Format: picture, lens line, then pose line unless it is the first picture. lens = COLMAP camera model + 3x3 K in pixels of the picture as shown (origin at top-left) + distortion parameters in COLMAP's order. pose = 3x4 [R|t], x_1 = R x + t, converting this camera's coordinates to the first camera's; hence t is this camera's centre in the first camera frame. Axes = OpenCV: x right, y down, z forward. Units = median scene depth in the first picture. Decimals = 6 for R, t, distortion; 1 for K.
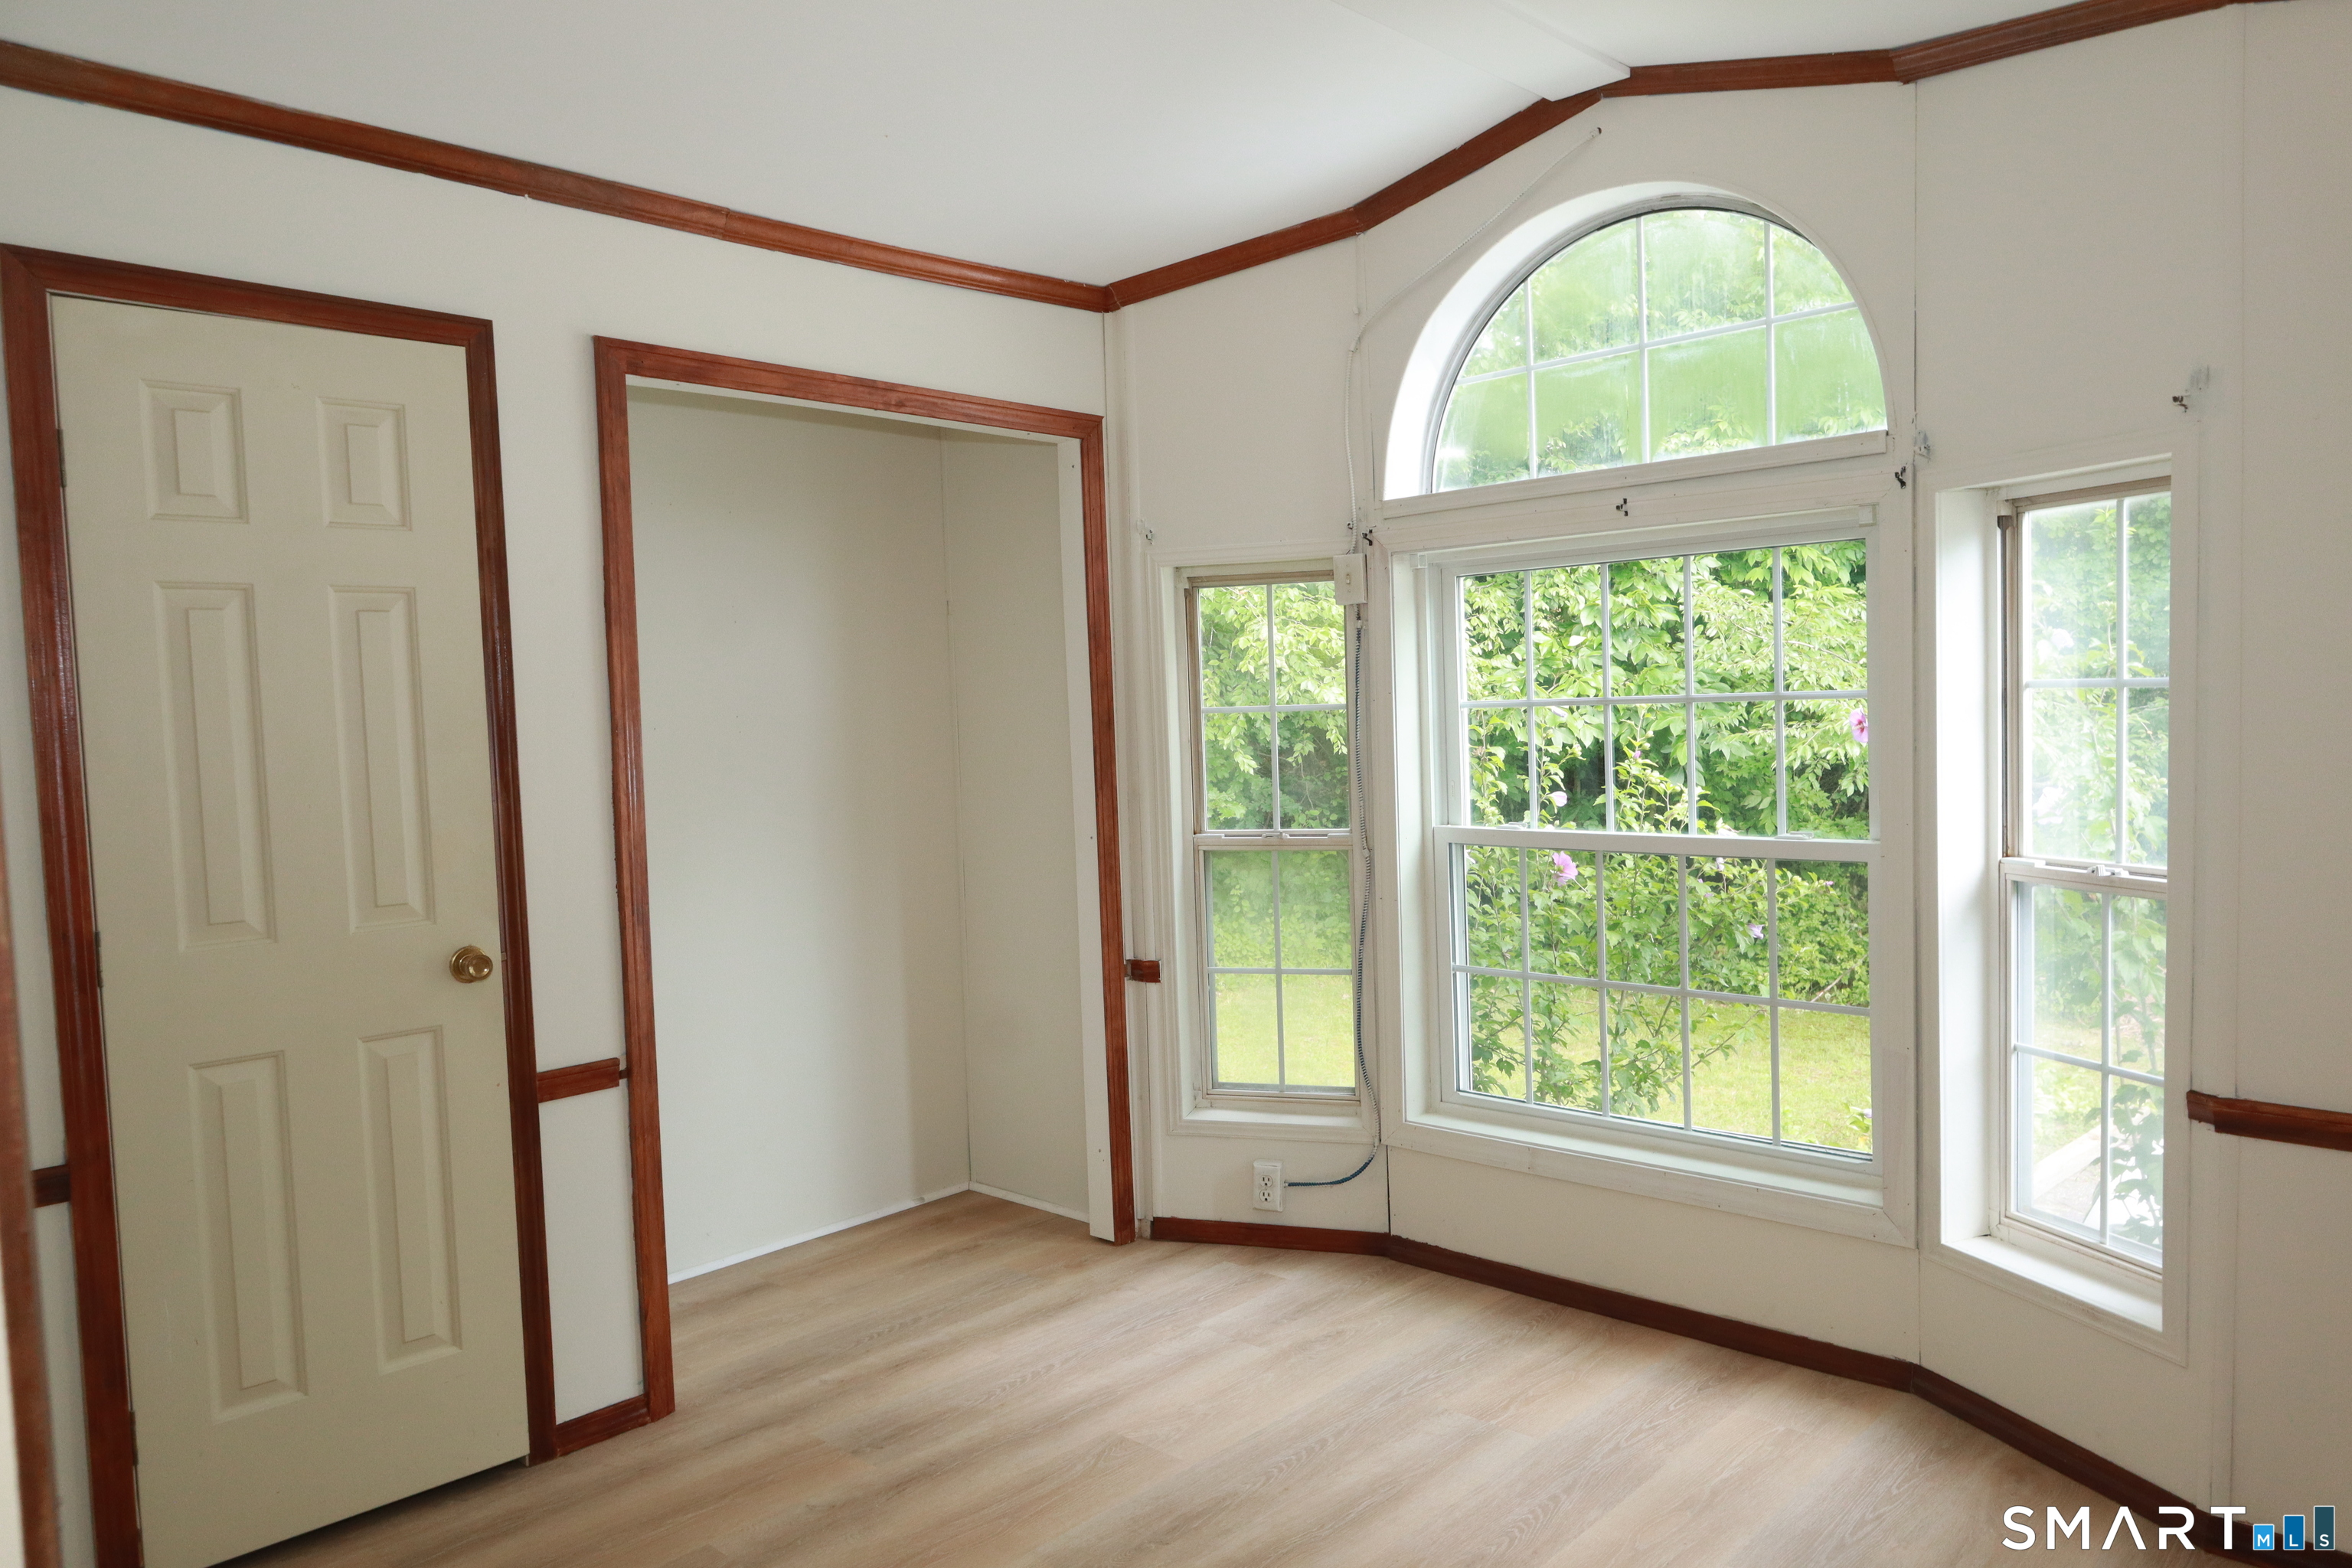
lens RADIAL K [[1579.6, 0, 1191.2], [0, 1579.6, 798.3], [0, 0, 1]] dist [0.000596, 0.000804]
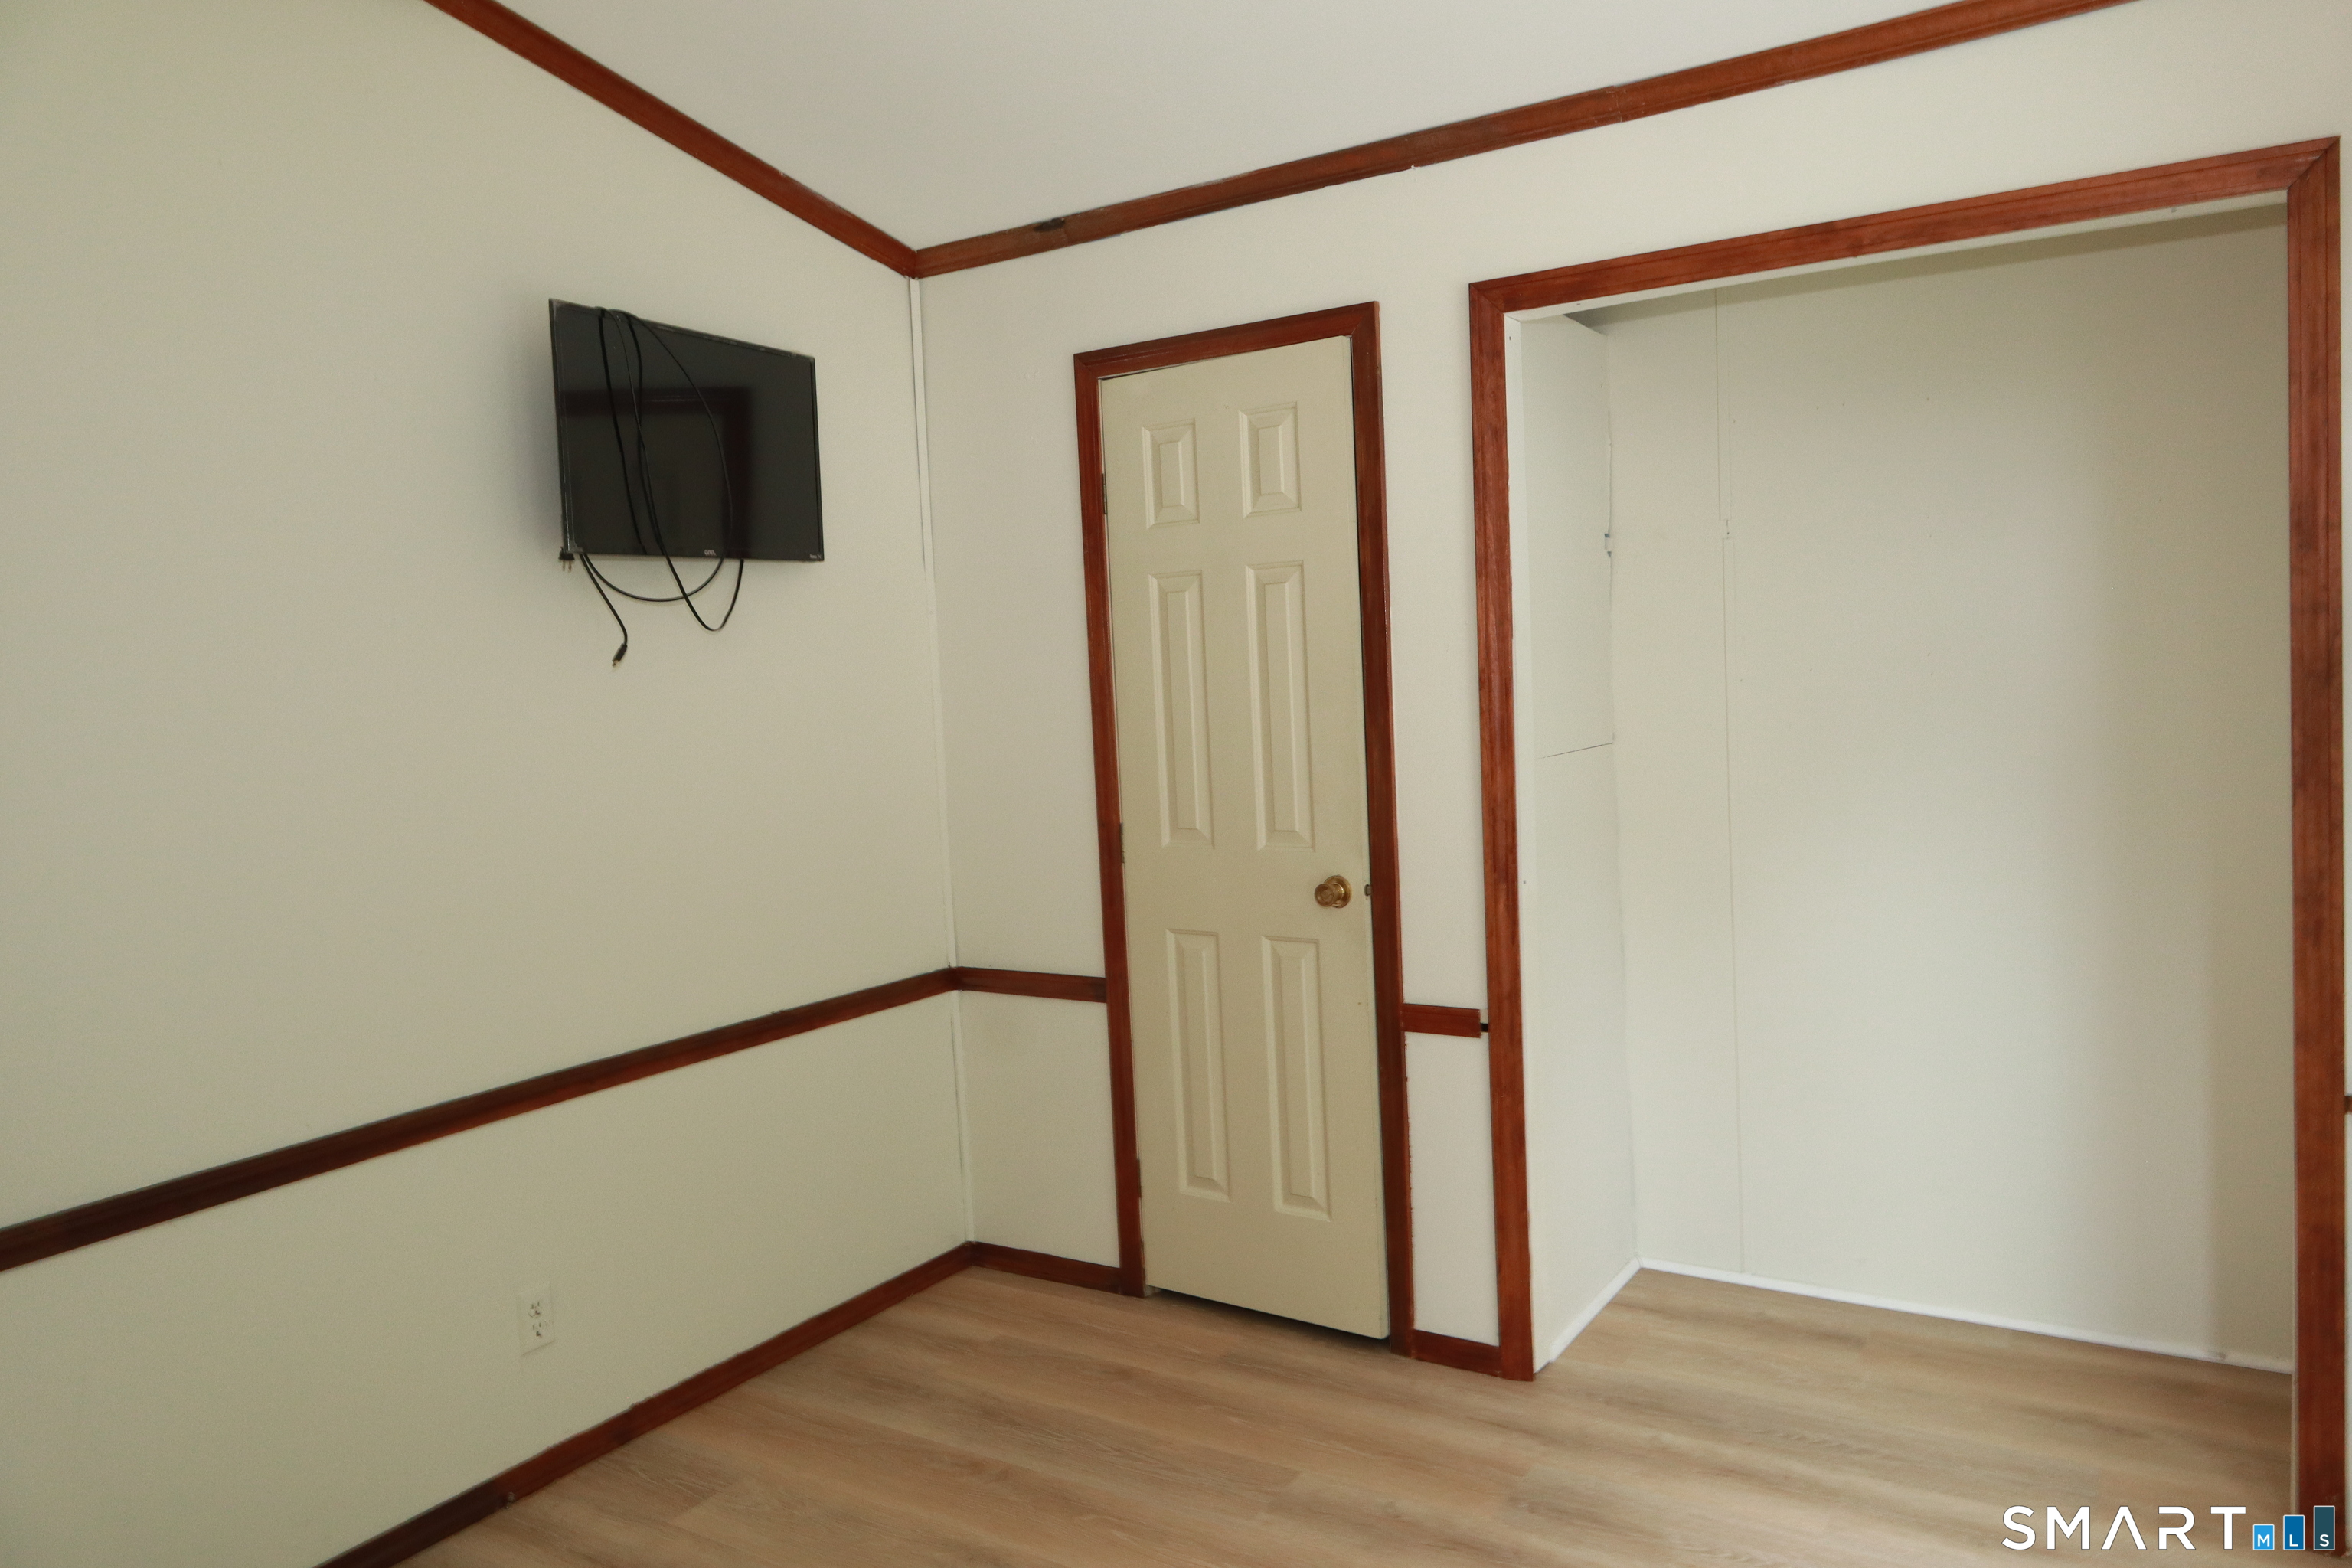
lens RADIAL K [[1579.6, 0, 1191.2], [0, 1579.6, 798.3], [0, 0, 1]] dist [0.000596, 0.000804]
pose [[0.190031, 0.101516, -0.976516, 0.502787], [-0.022798, 0.994828, 0.098984, -0.057519], [0.981513, 0.003453, 0.191362, 0.551437]]
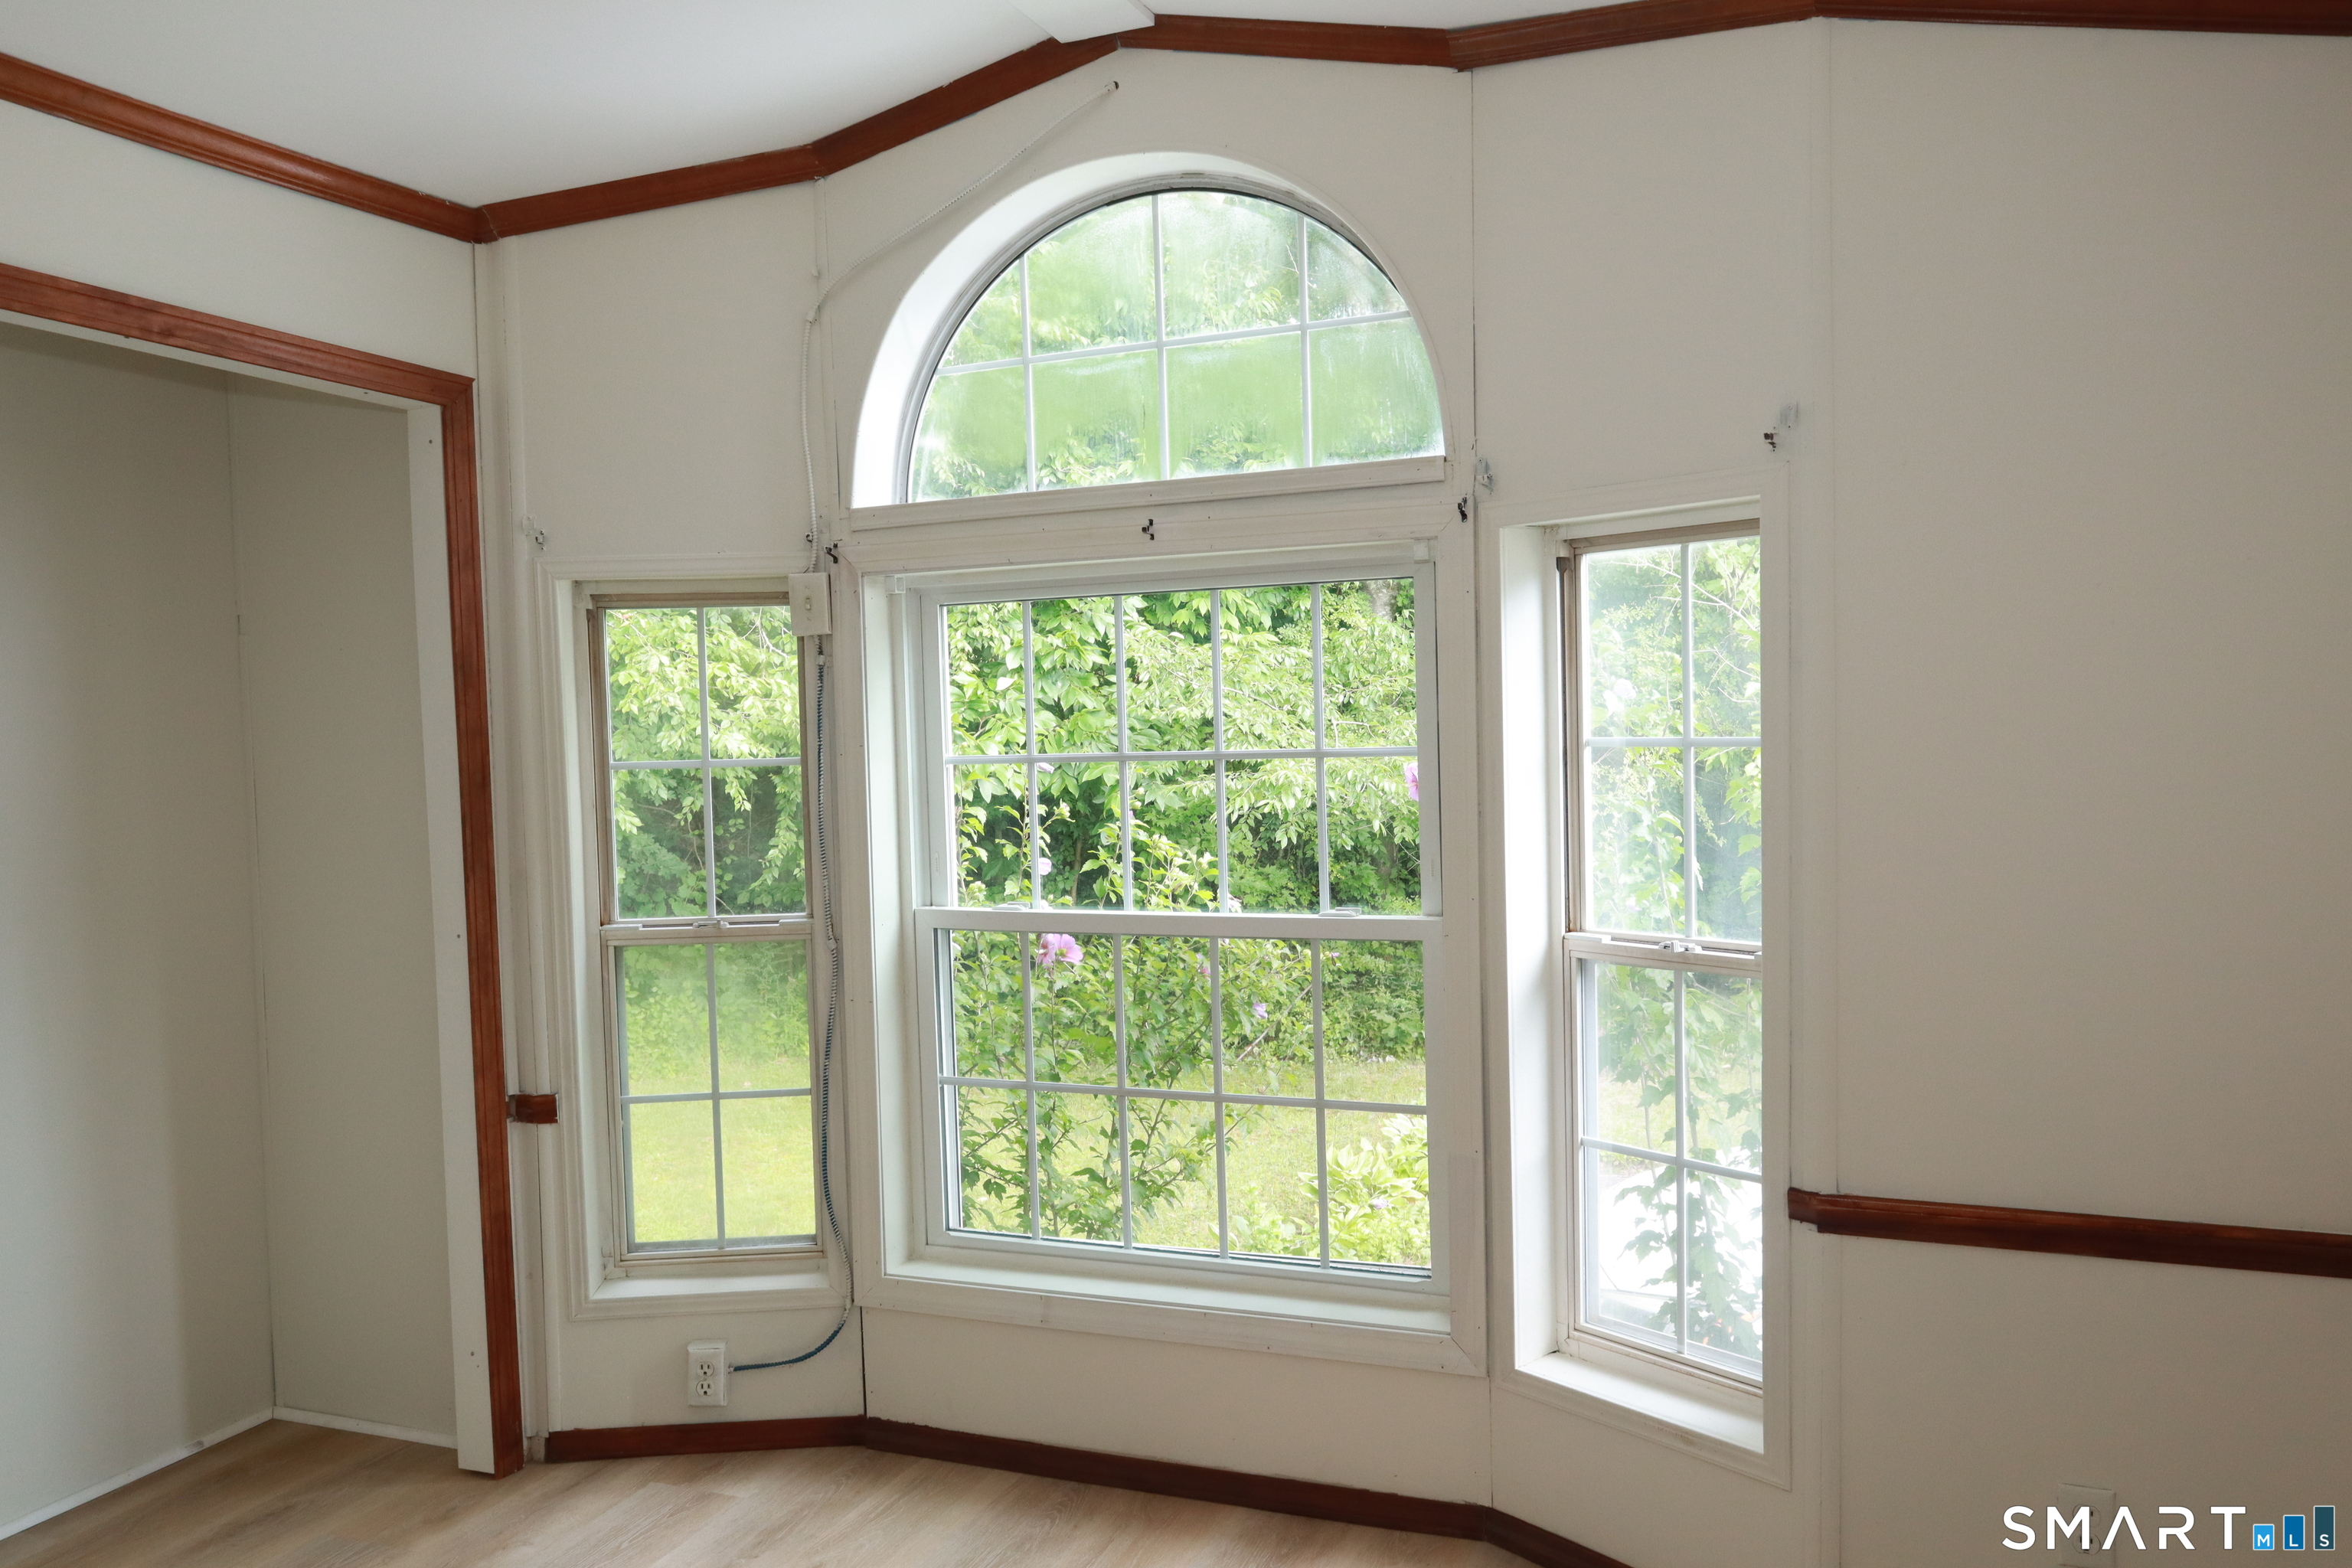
lens RADIAL K [[1669.9, 0, 1179.5], [0, 1669.9, 794.3], [0, 0, 1]] dist [-0.003621, -0.000990]
pose [[0.933336, -0.006743, 0.358940, -0.032004], [0.017837, 0.999460, -0.027605, -0.016706], [-0.358560, 0.032167, 0.932952, 0.157477]]
